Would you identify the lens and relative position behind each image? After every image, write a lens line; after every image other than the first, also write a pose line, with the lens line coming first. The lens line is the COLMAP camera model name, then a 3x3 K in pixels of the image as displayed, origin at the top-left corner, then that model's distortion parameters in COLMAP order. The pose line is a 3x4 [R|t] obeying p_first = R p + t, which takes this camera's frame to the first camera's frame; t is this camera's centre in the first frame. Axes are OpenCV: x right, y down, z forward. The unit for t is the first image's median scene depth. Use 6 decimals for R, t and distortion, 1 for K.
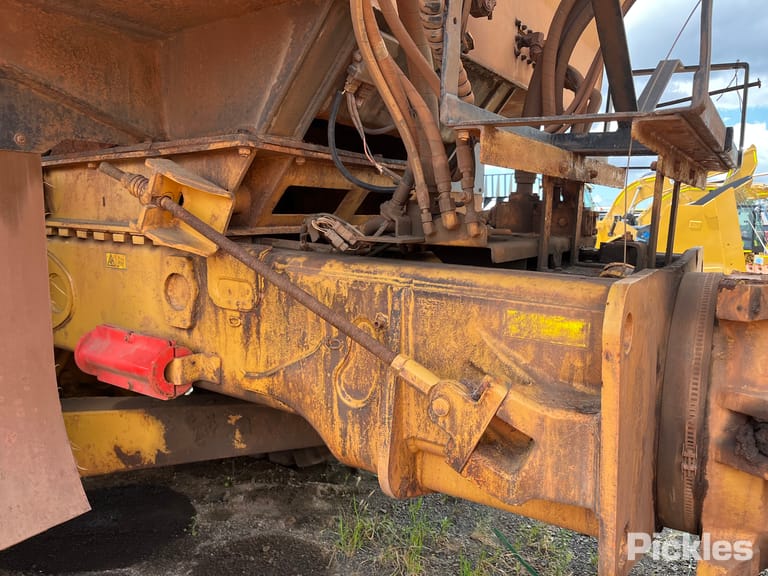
lens RADIAL K [[583.5, 0, 384.0], [0, 583.5, 290.0], [0, 0, 1]] dist [0.049536, -0.080889]
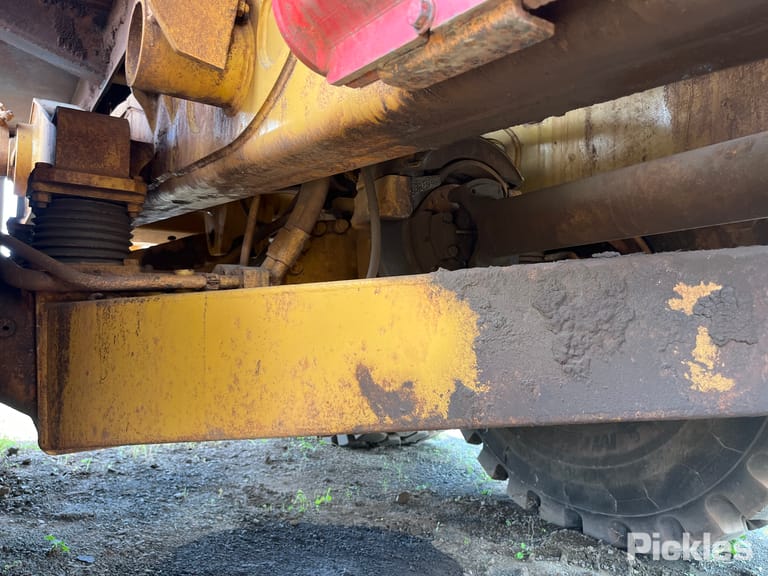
lens RADIAL K [[583.5, 0, 382.1], [0, 583.5, 284.7], [0, 0, 1]] dist [0.049536, -0.080889]
pose [[0.913717, 0.014252, -0.406100, -0.445210], [-0.078182, 0.986879, -0.141273, 0.433891], [0.398758, 0.160833, 0.902843, 1.010630]]
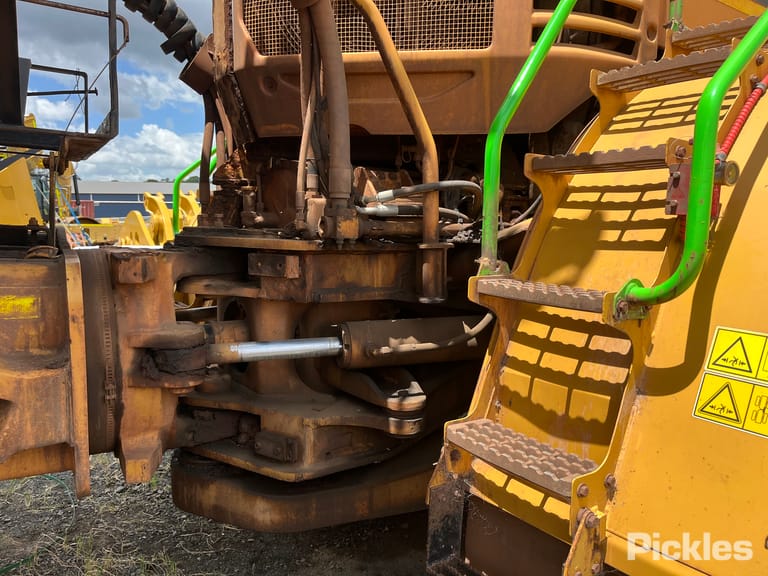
lens RADIAL K [[583.5, 0, 383.7], [0, 583.5, 288.3], [0, 0, 1]] dist [0.049536, -0.080889]
pose [[0.468298, -0.114802, 0.876081, -0.318426], [0.070686, 0.993213, 0.092366, -0.020639], [-0.880738, 0.018671, 0.473235, -0.169914]]
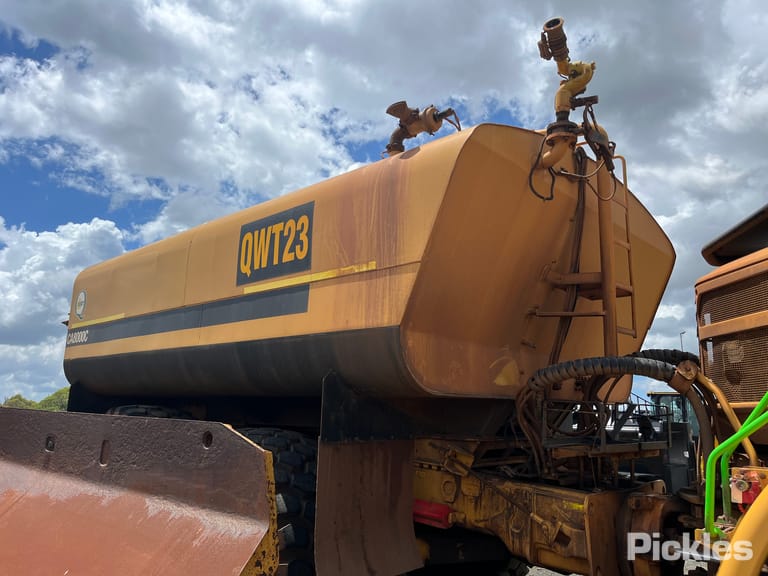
lens RADIAL K [[583.5, 0, 390.2], [0, 583.5, 281.0], [0, 0, 1]] dist [0.049536, -0.080889]
pose [[0.984167, -0.006797, -0.177115, -0.160256], [-0.050868, 0.946398, -0.318972, -0.032039], [0.169790, 0.322931, 0.931068, -2.590360]]
